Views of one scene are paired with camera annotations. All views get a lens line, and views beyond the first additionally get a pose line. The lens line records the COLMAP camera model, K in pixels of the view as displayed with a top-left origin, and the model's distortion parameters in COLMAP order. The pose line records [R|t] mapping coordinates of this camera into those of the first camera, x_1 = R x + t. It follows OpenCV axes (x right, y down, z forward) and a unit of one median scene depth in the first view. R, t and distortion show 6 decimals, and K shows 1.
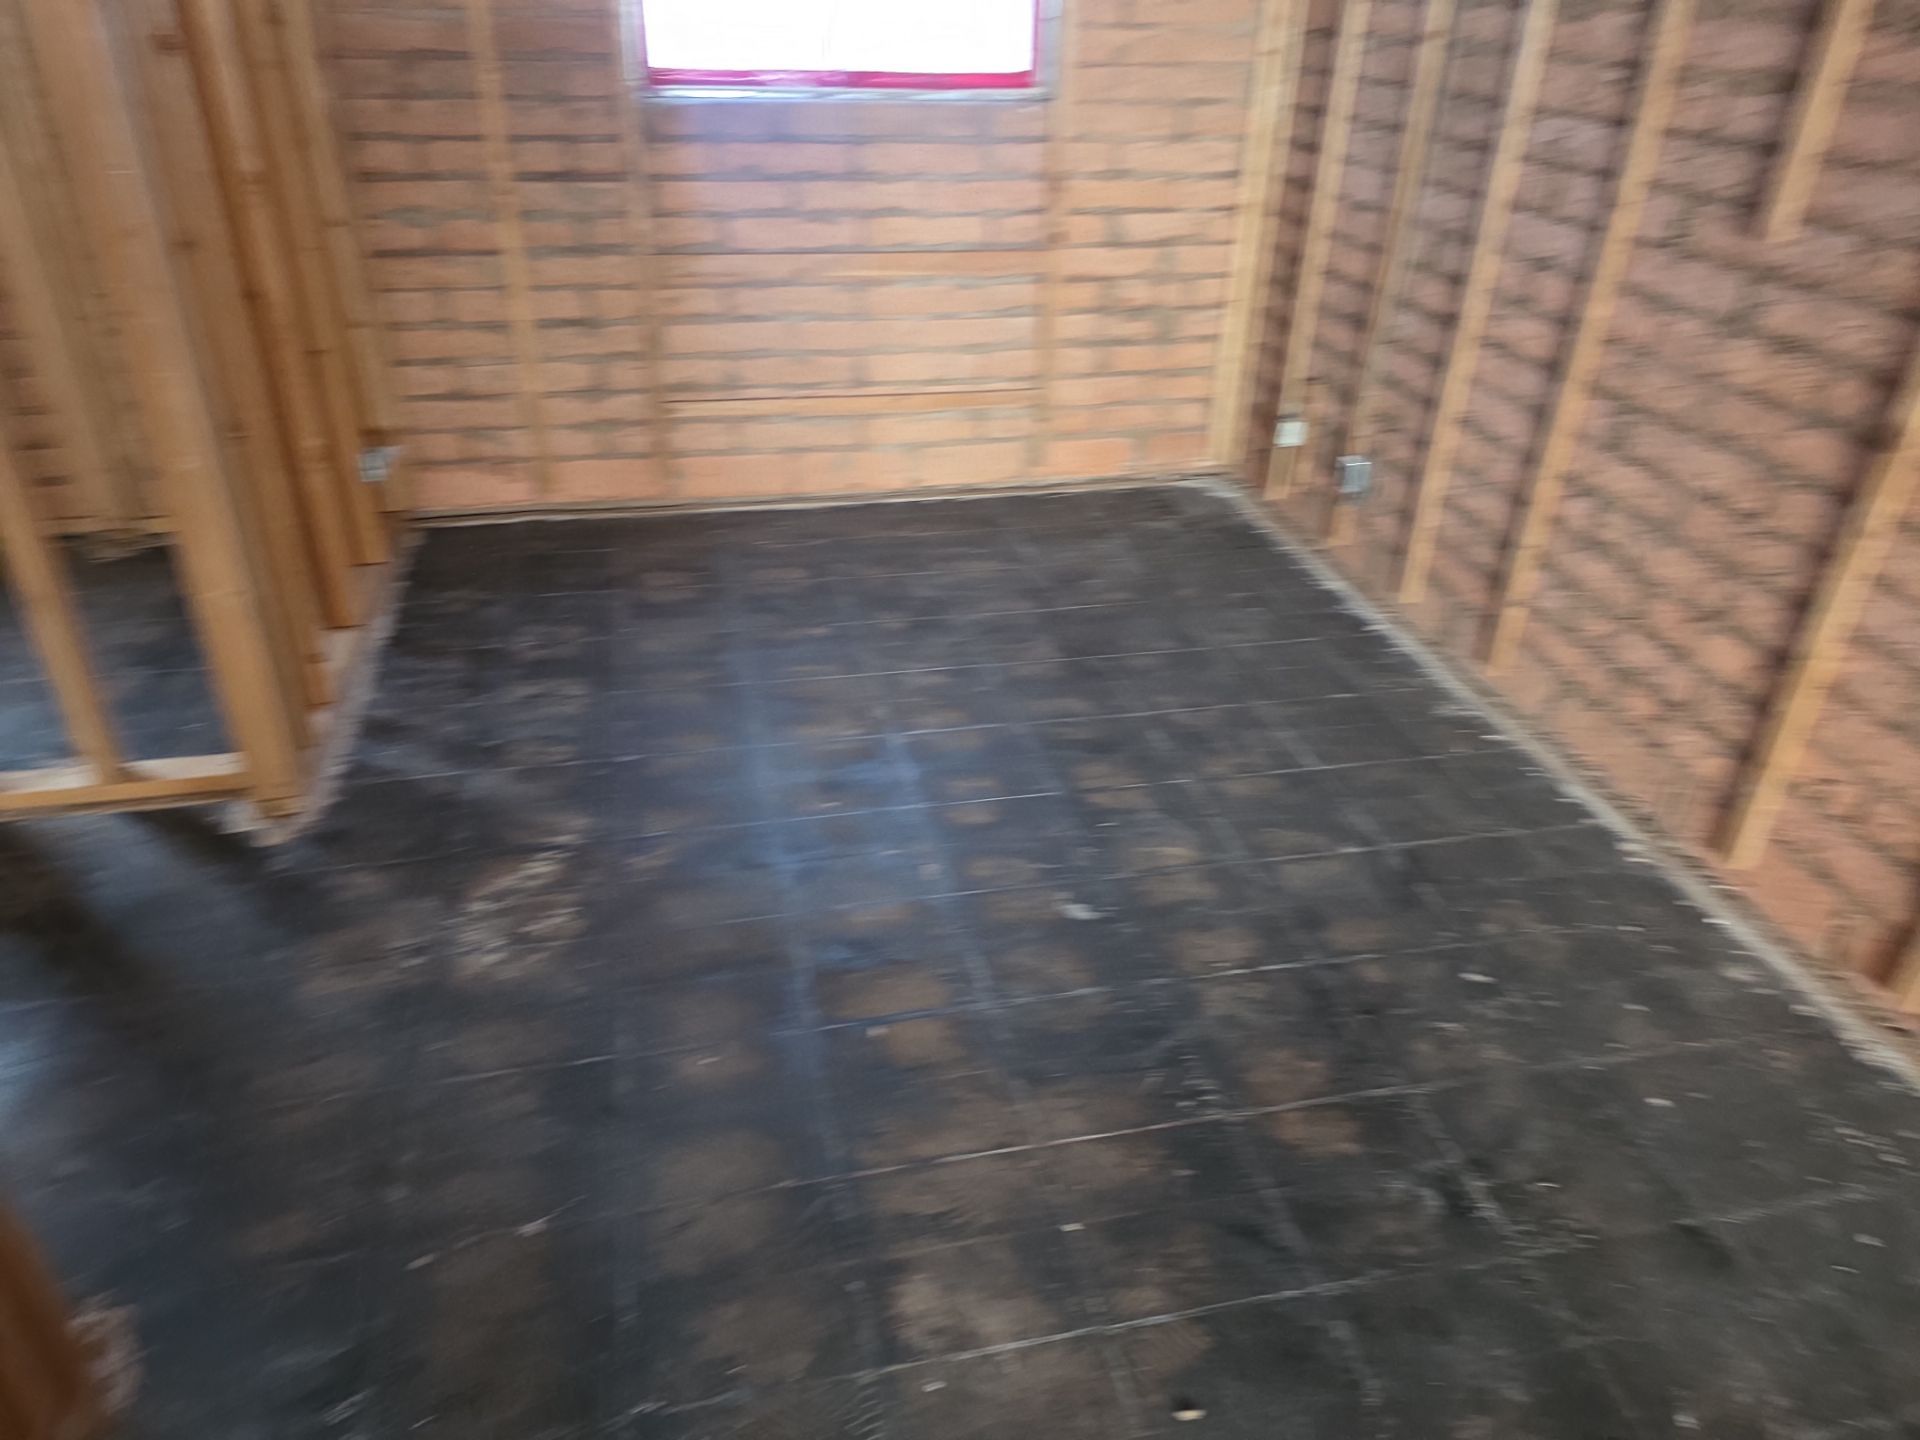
lens RADIAL K [[1296.5, 0, 961.6], [0, 1296.5, 688.1], [0, 0, 1]] dist [0.054802, -0.041450]
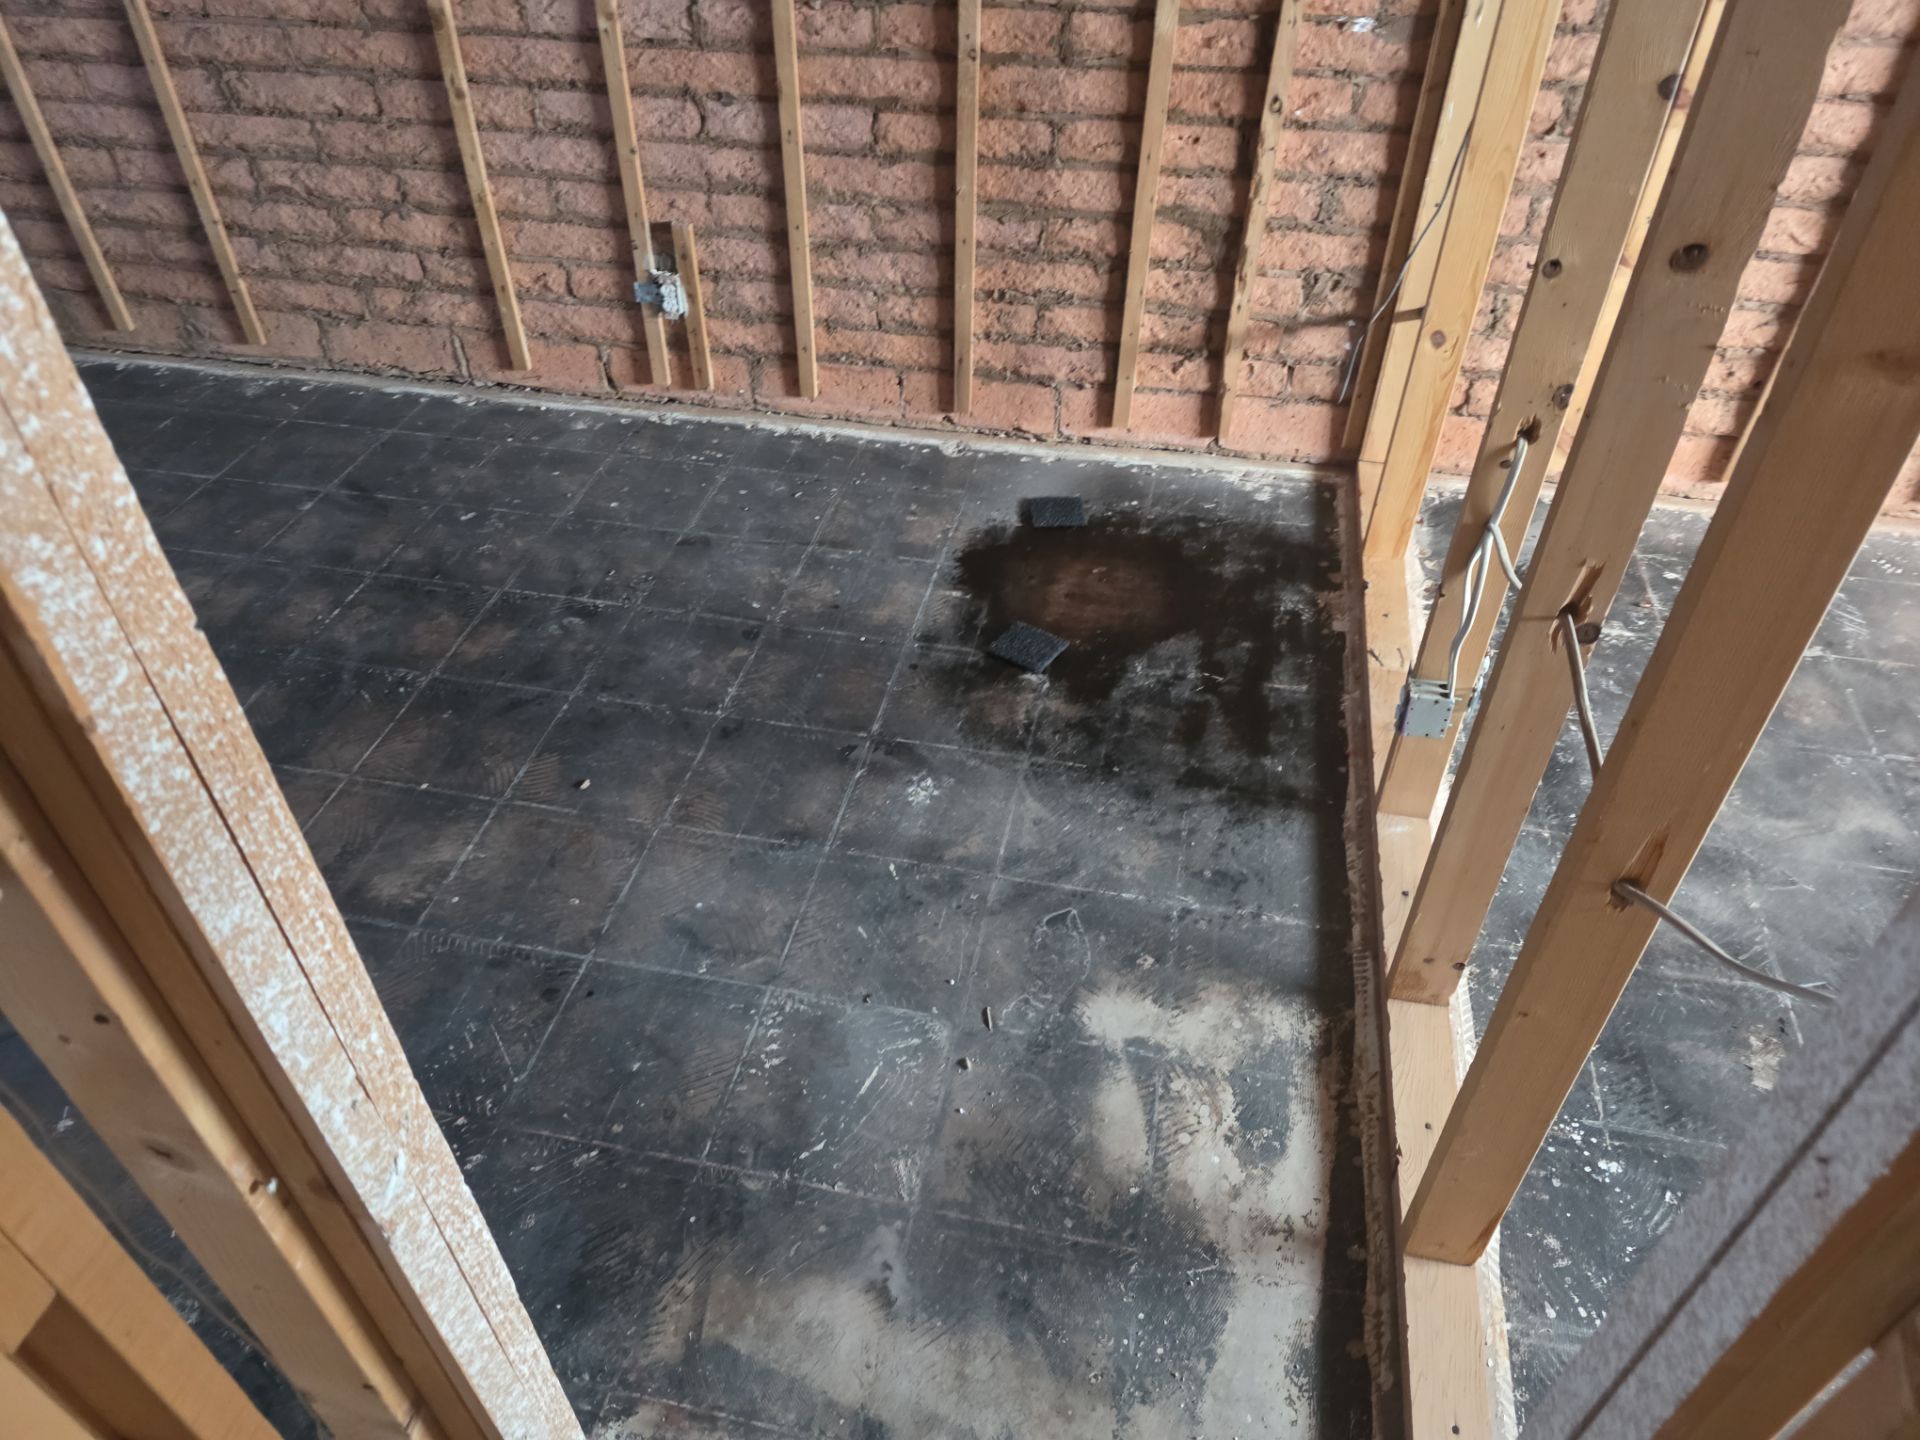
lens RADIAL K [[1296.5, 0, 961.6], [0, 1296.5, 688.1], [0, 0, 1]] dist [0.054802, -0.041450]
pose [[0.407314, -0.608015, 0.681478, -0.365289], [0.462128, 0.780815, 0.420434, 0.028510], [-0.787739, 0.143682, 0.599018, -0.142578]]
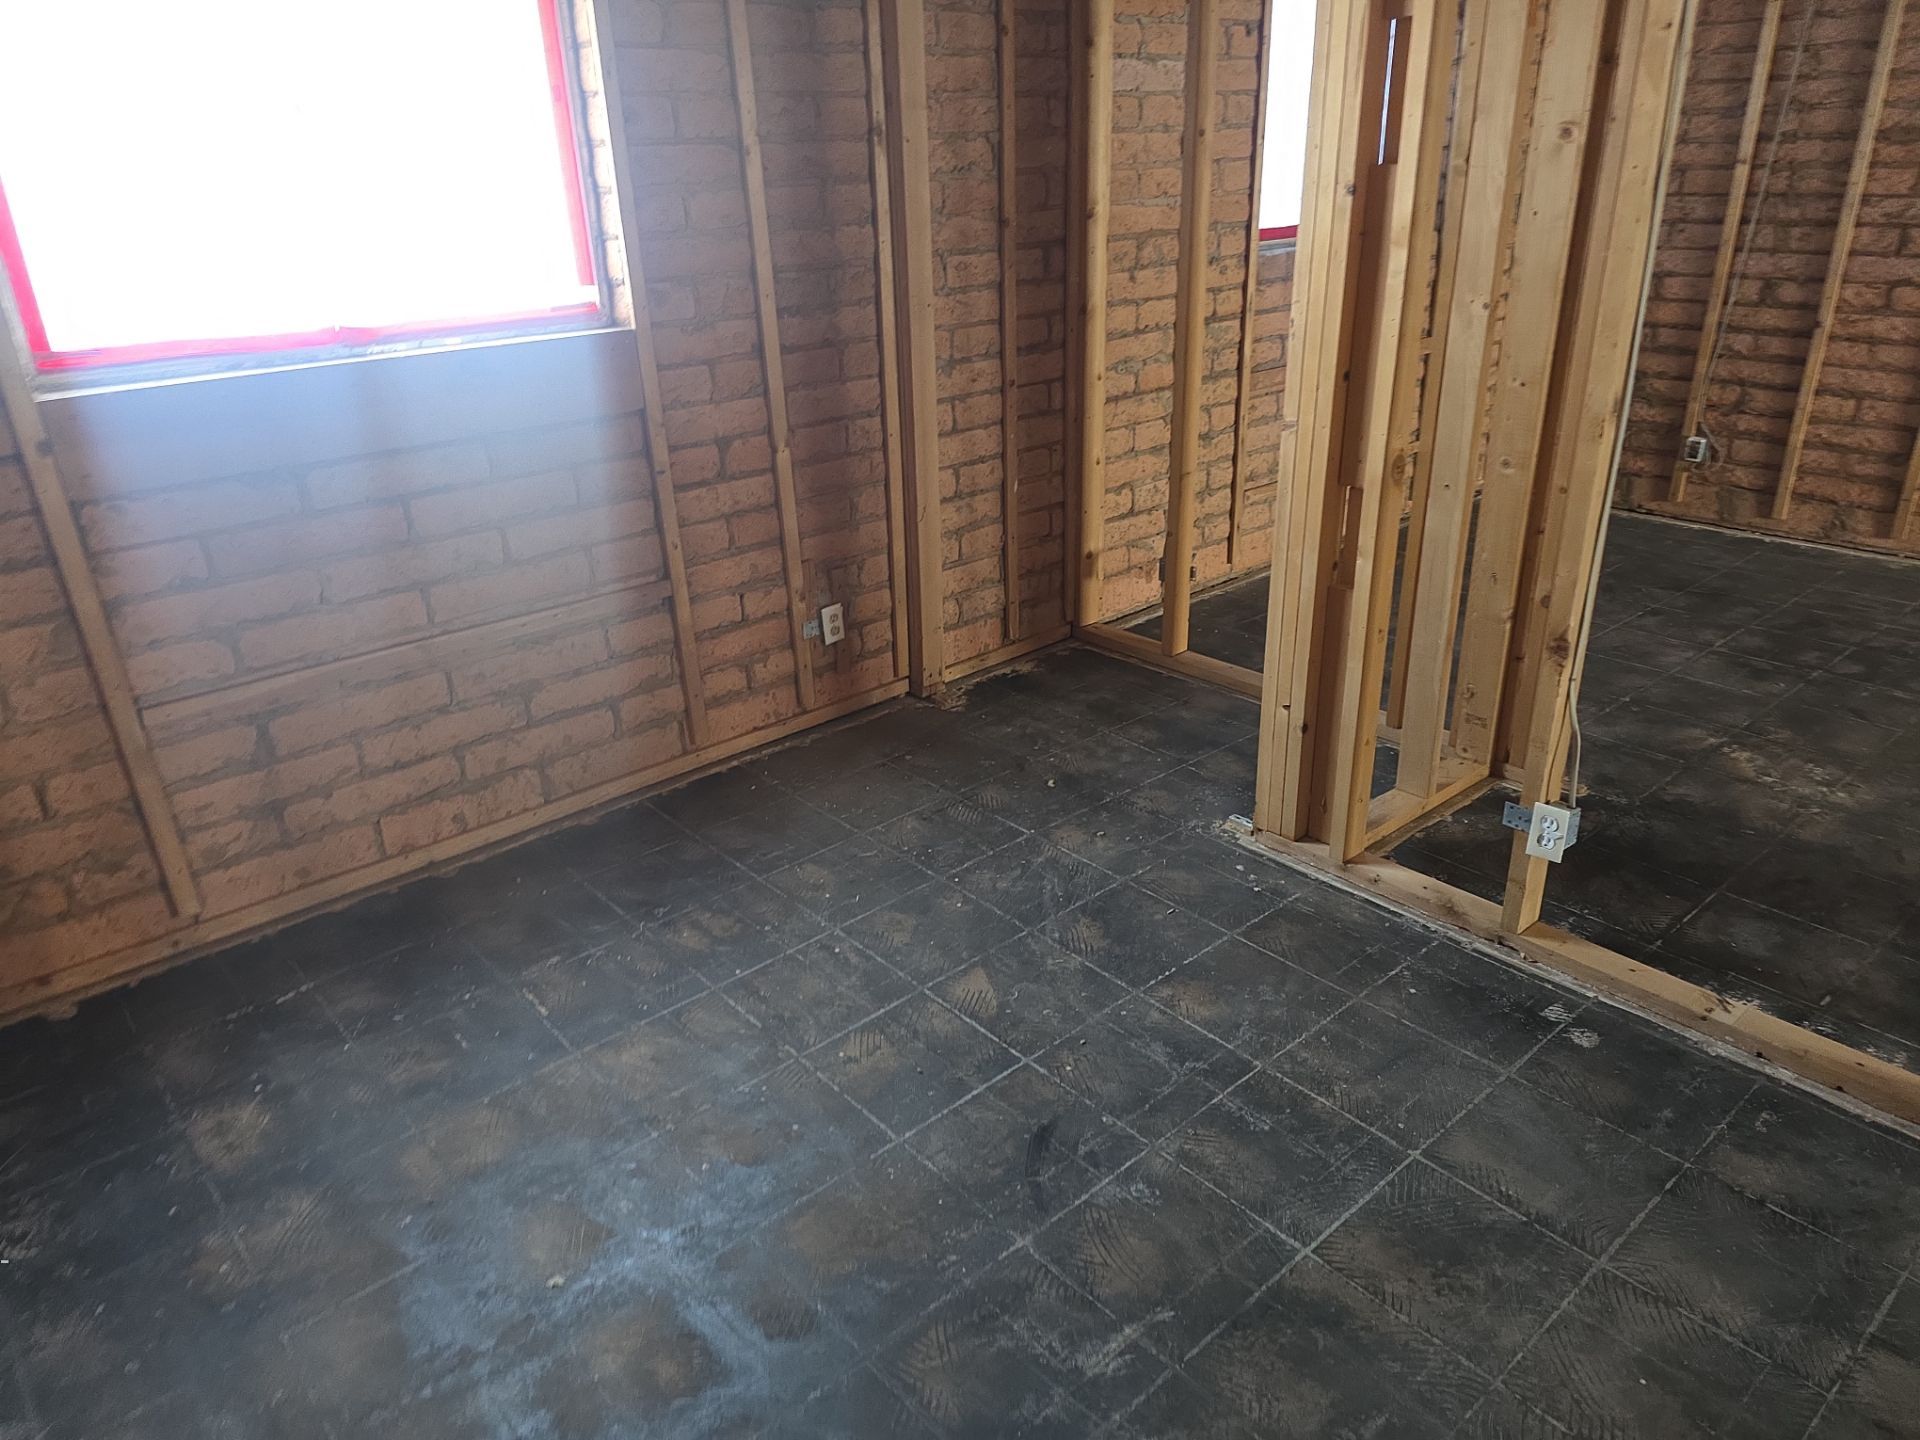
lens RADIAL K [[1296.5, 0, 961.6], [0, 1296.5, 688.1], [0, 0, 1]] dist [0.054802, -0.041450]
pose [[0.874193, -0.229414, 0.427967, -1.577594], [0.278454, 0.958886, -0.054772, -0.080767], [-0.397807, 0.167051, 0.902133, 0.065104]]
